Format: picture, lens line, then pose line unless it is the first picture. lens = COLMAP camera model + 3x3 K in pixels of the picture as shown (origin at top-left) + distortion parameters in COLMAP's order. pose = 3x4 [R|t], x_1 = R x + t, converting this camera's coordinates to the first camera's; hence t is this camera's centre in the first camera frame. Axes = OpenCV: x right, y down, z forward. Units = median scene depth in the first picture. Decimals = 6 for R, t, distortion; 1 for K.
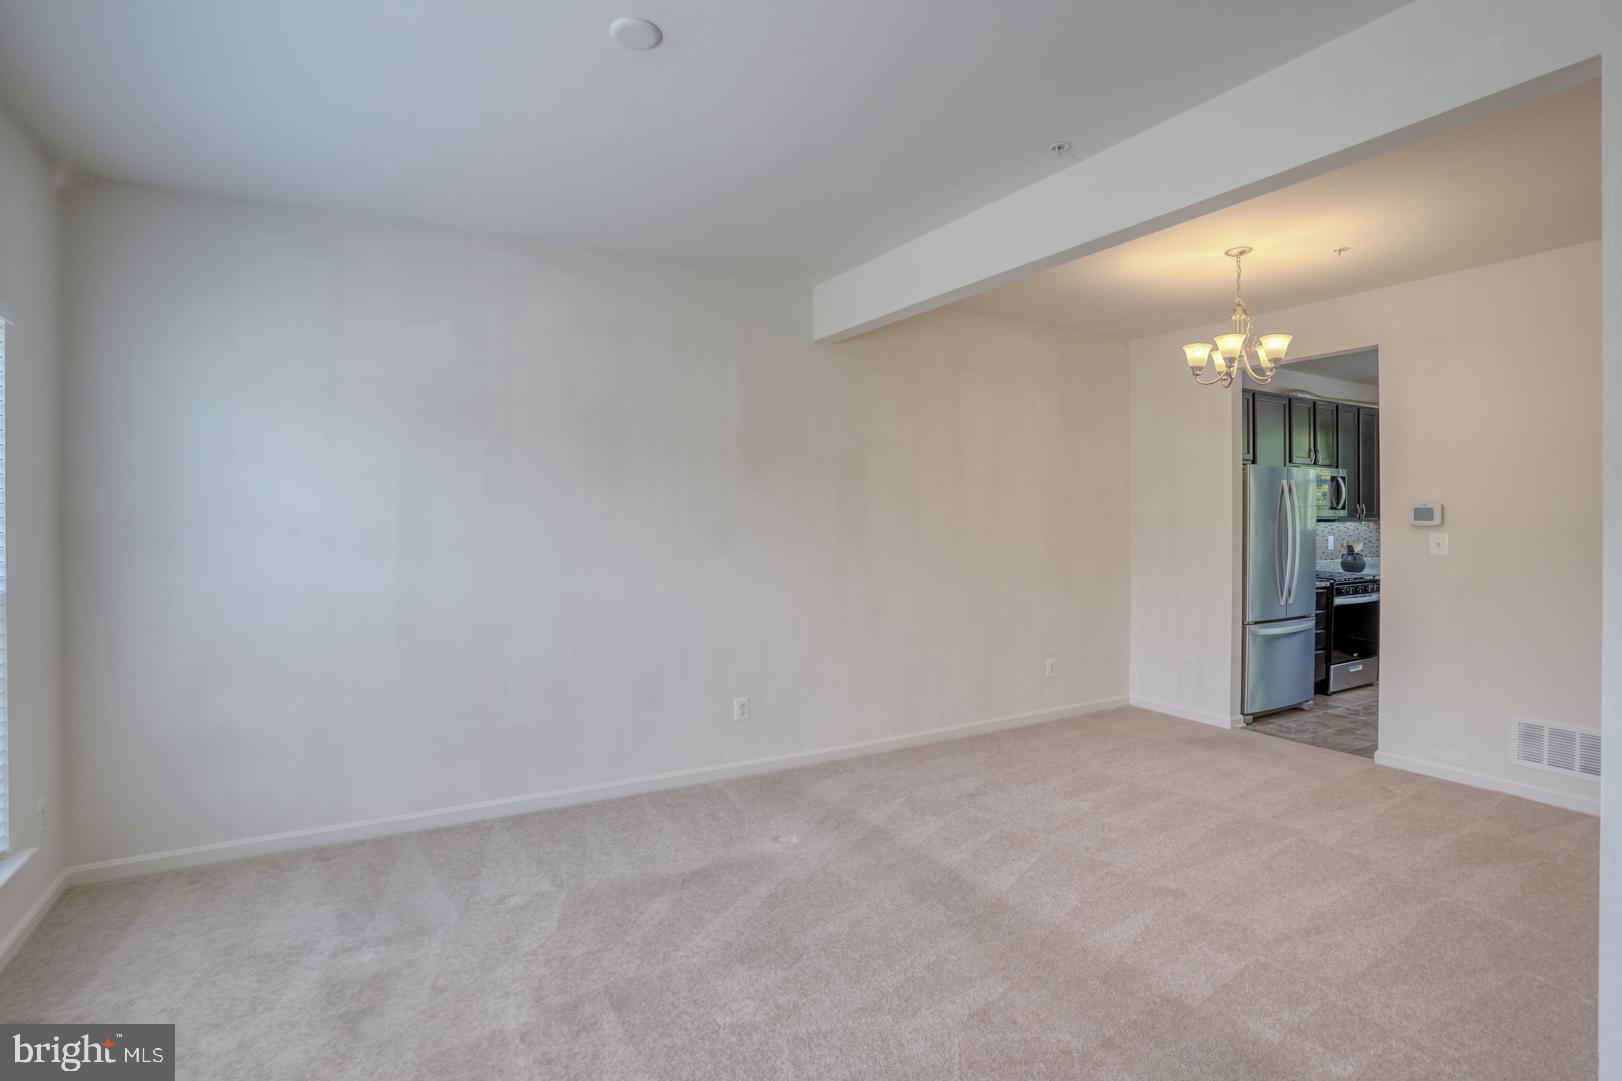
lens RADIAL K [[817.3, 0, 825.2], [0, 817.3, 516.0], [0, 0, 1]] dist [-0.065052, 0.031593]
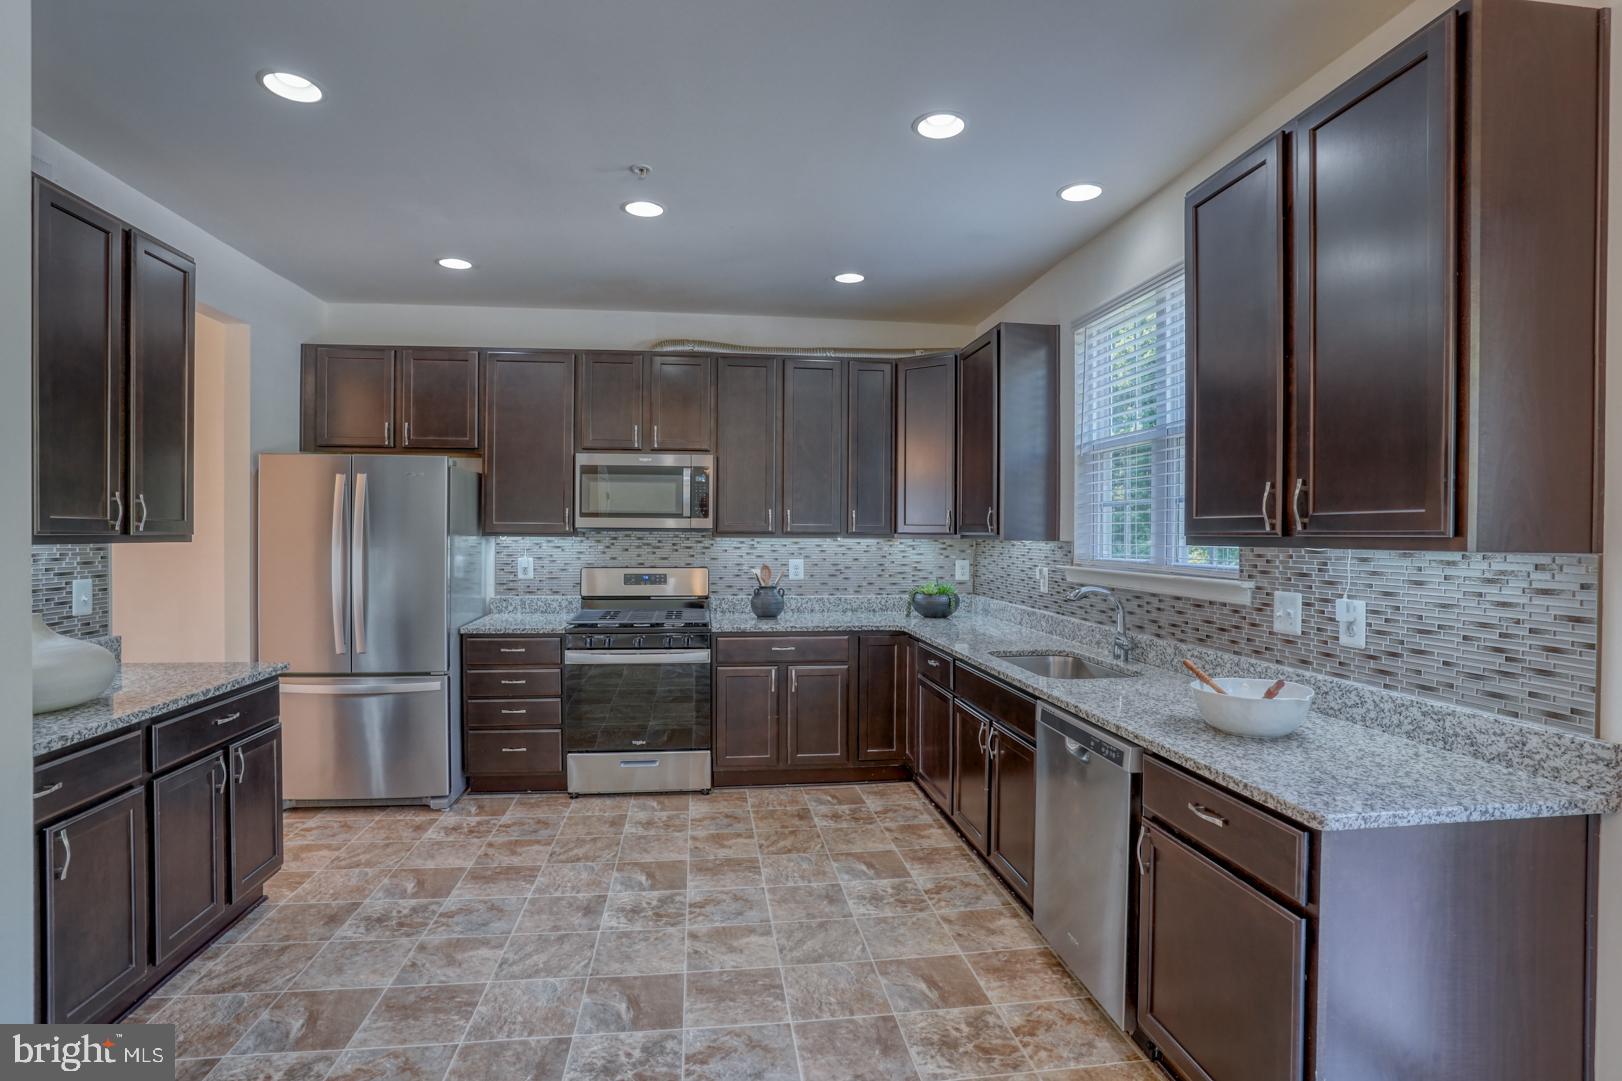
lens RADIAL K [[817.3, 0, 817.4], [0, 817.3, 543.2], [0, 0, 1]] dist [-0.065052, 0.031593]
pose [[0.919197, 0.017361, -0.393414, 1.581925], [-0.012023, 0.999799, 0.016030, 0.002787], [0.393613, -0.010004, 0.919222, 0.707266]]
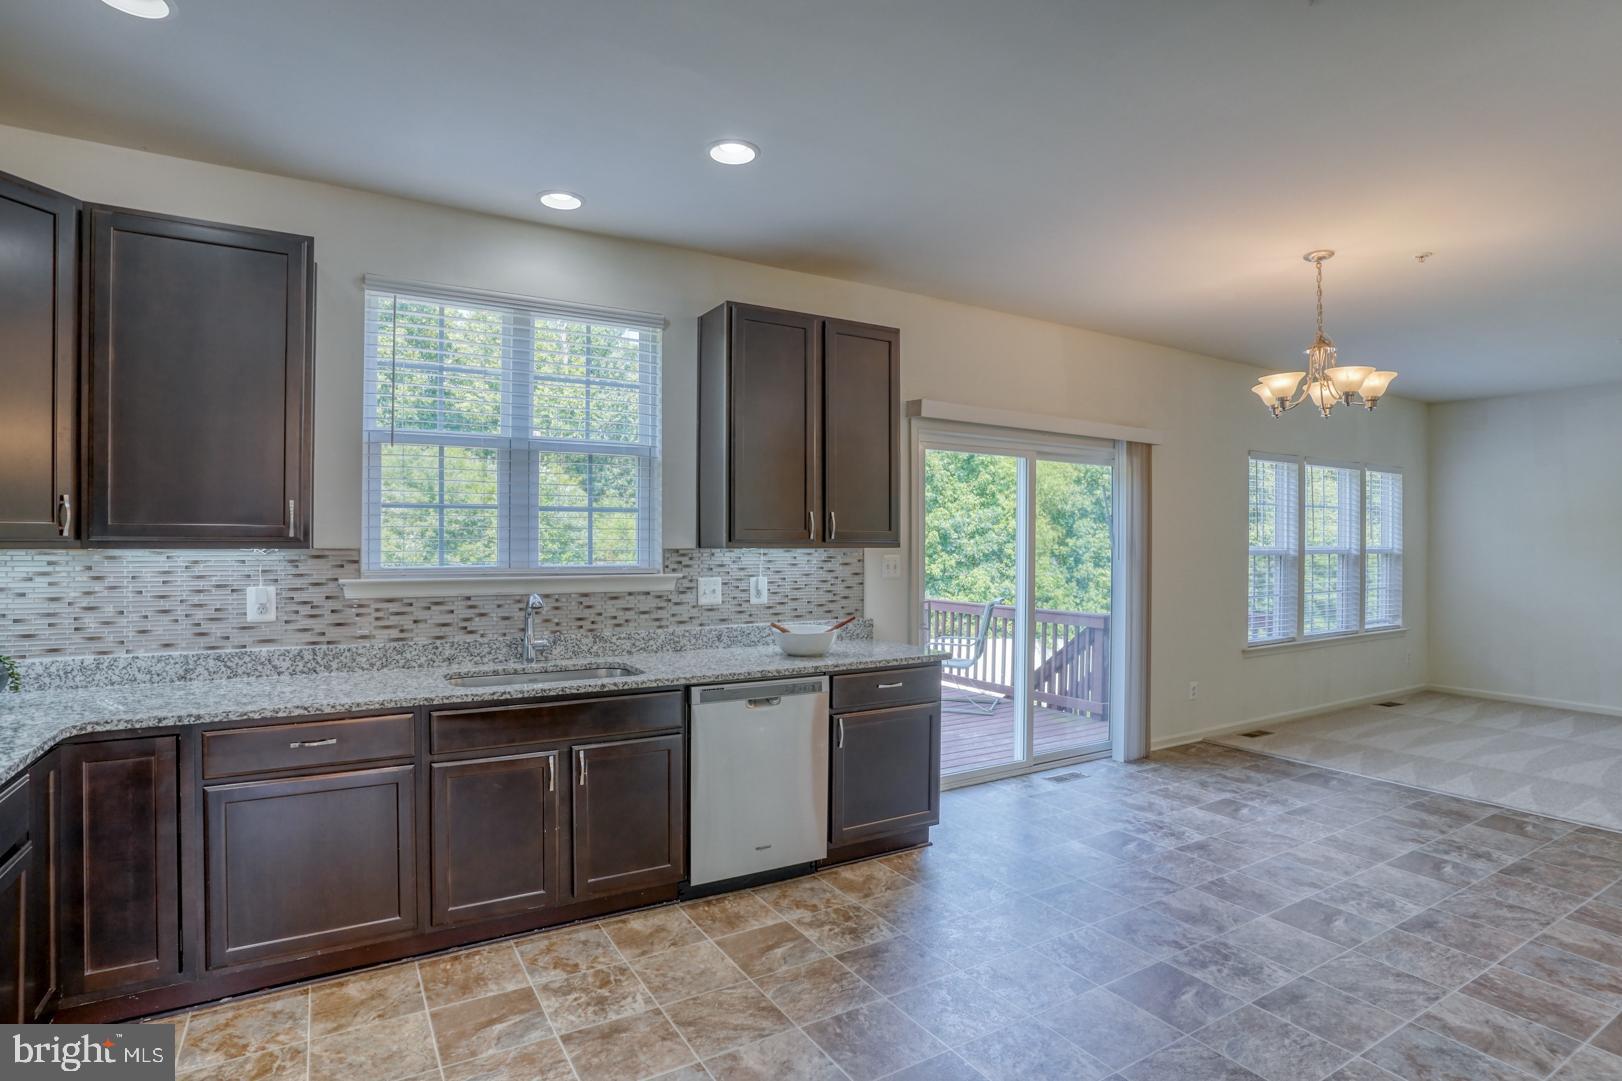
lens RADIAL K [[817.3, 0, 800.4], [0, 817.3, 546.4], [0, 0, 1]] dist [-0.065052, 0.031593]
pose [[0.023119, 0.003246, 0.999727, 0.803307], [-0.002616, 0.999991, -0.003187, 0.010946], [-0.999729, -0.002542, 0.023128, 1.224245]]
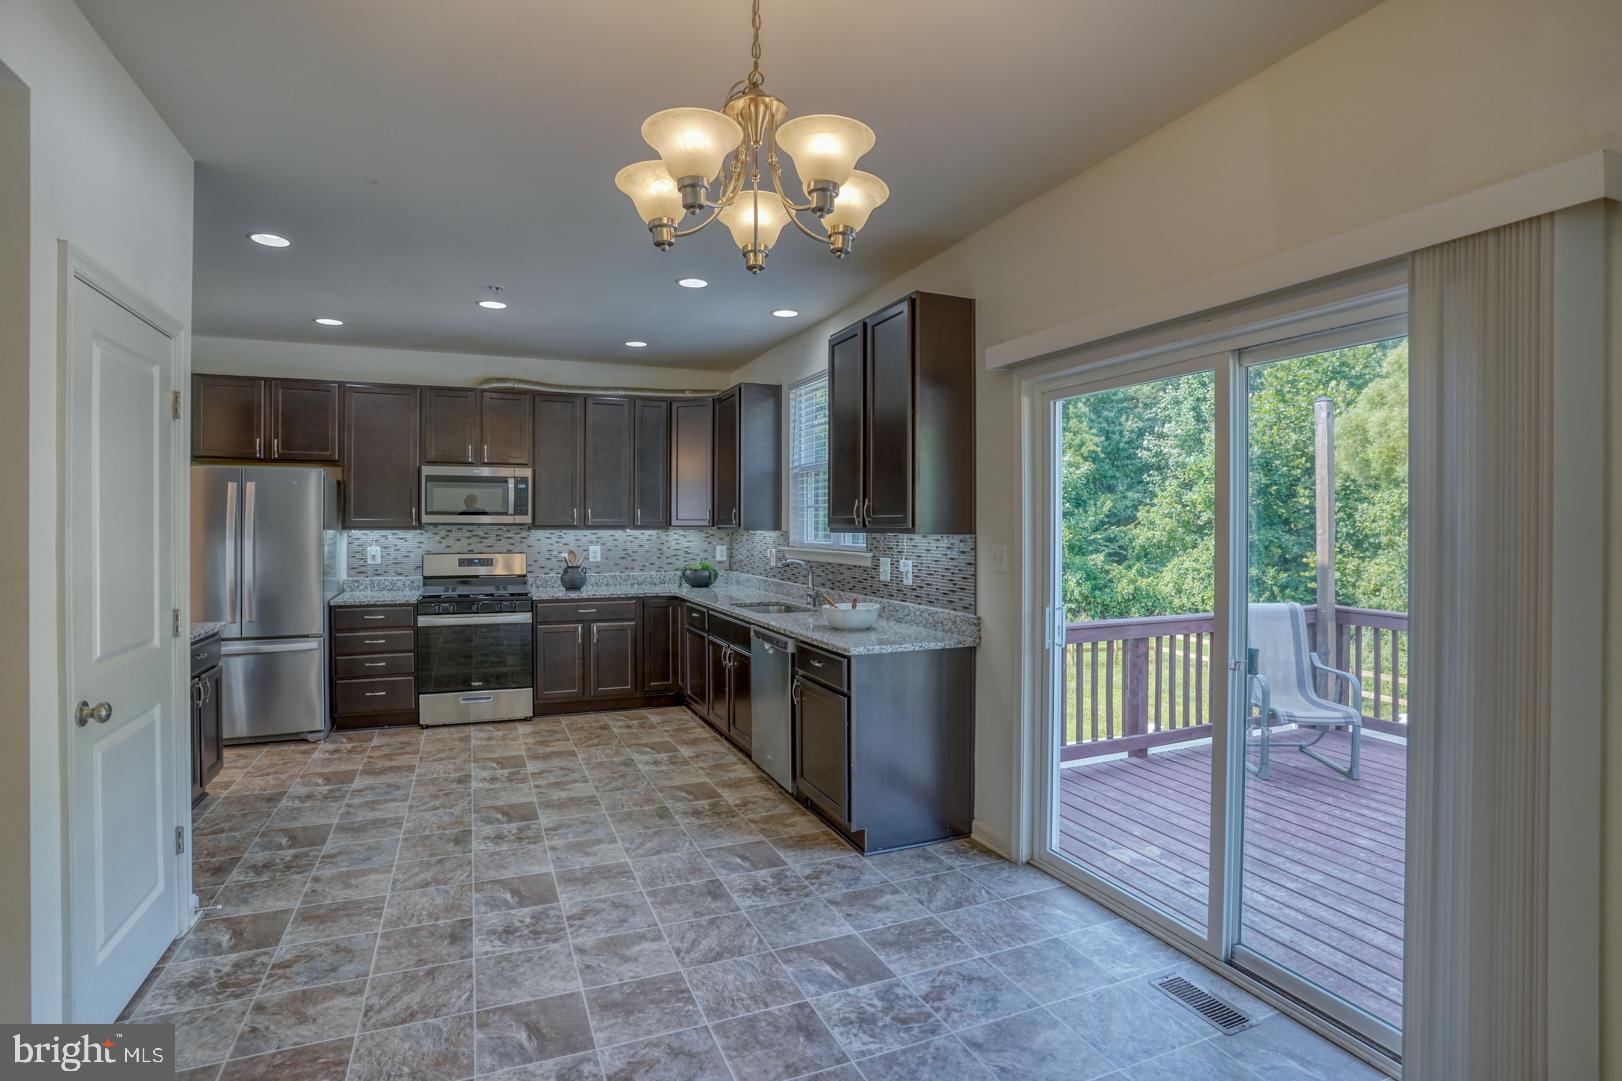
lens RADIAL K [[817.3, 0, 819.3], [0, 817.3, 530.0], [0, 0, 1]] dist [-0.065052, 0.031593]
pose [[0.990068, 0.009952, -0.140237, 1.724820], [-0.009094, 0.999936, 0.006751, 0.000447], [0.140296, -0.005409, 0.990095, 0.320509]]
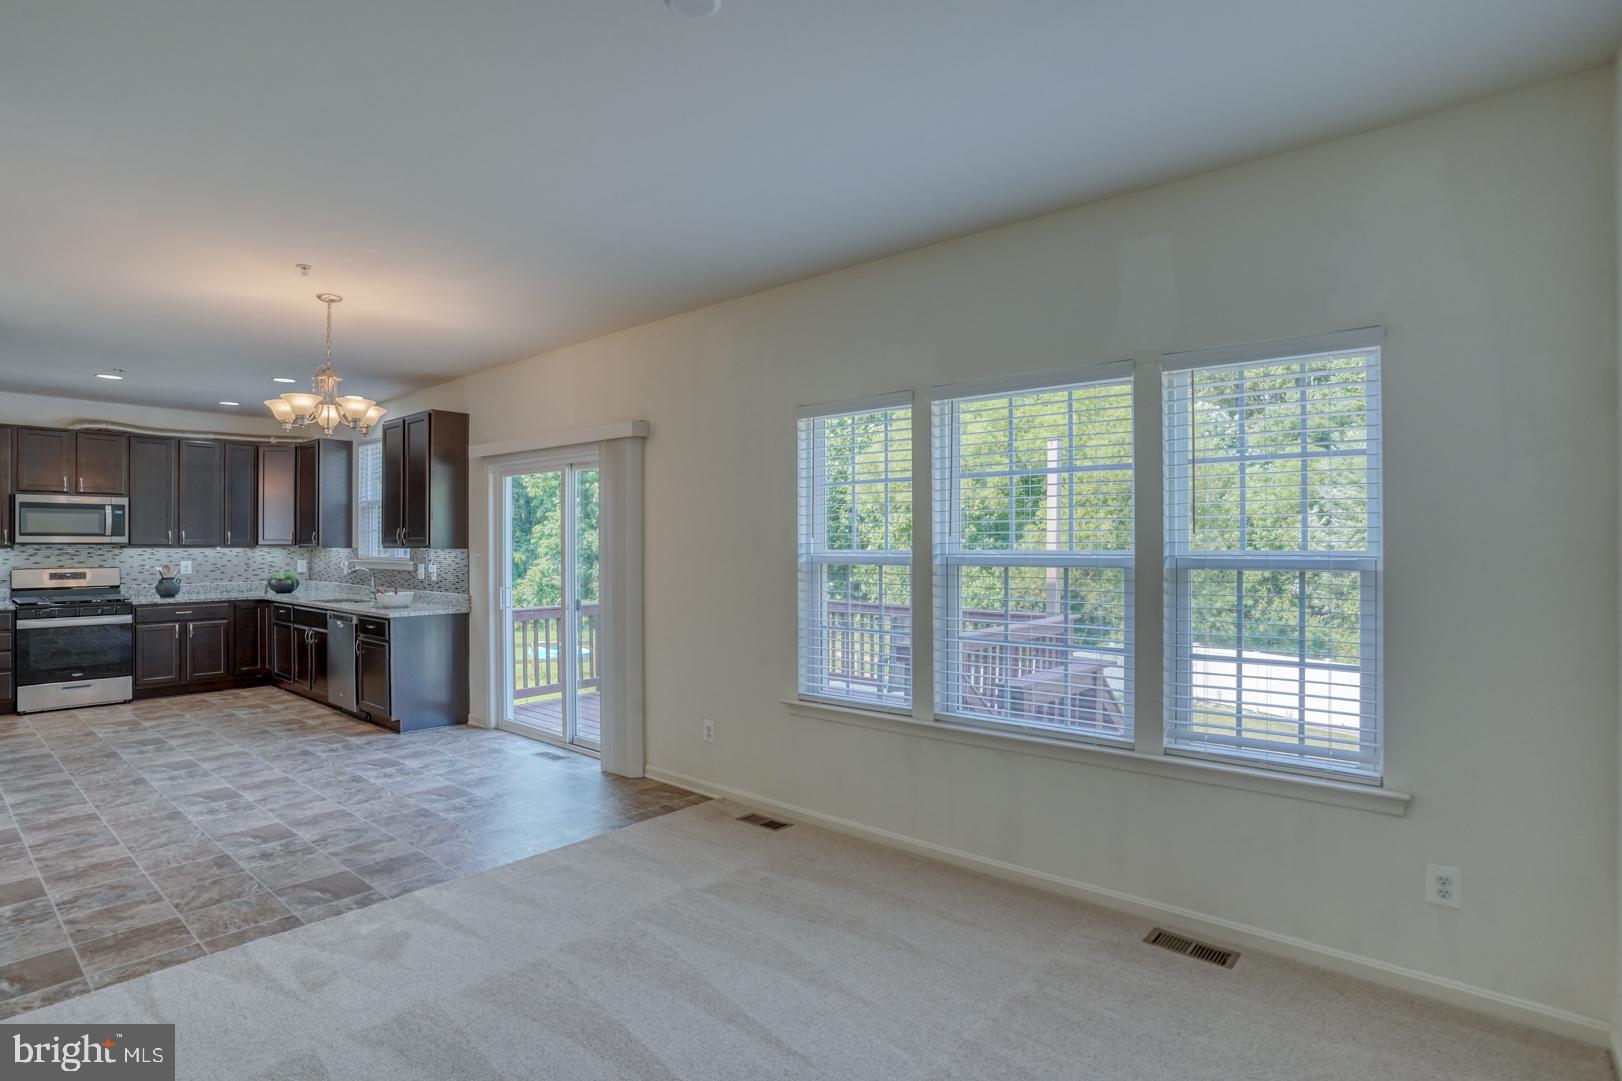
lens RADIAL K [[817.3, 0, 791.8], [0, 817.3, 546.8], [0, 0, 1]] dist [-0.065052, 0.031593]
pose [[0.956753, 0.005609, 0.290848, 1.893625], [-0.006252, 0.999980, 0.001279, 0.000084], [-0.290835, -0.003042, 0.956768, -0.373915]]
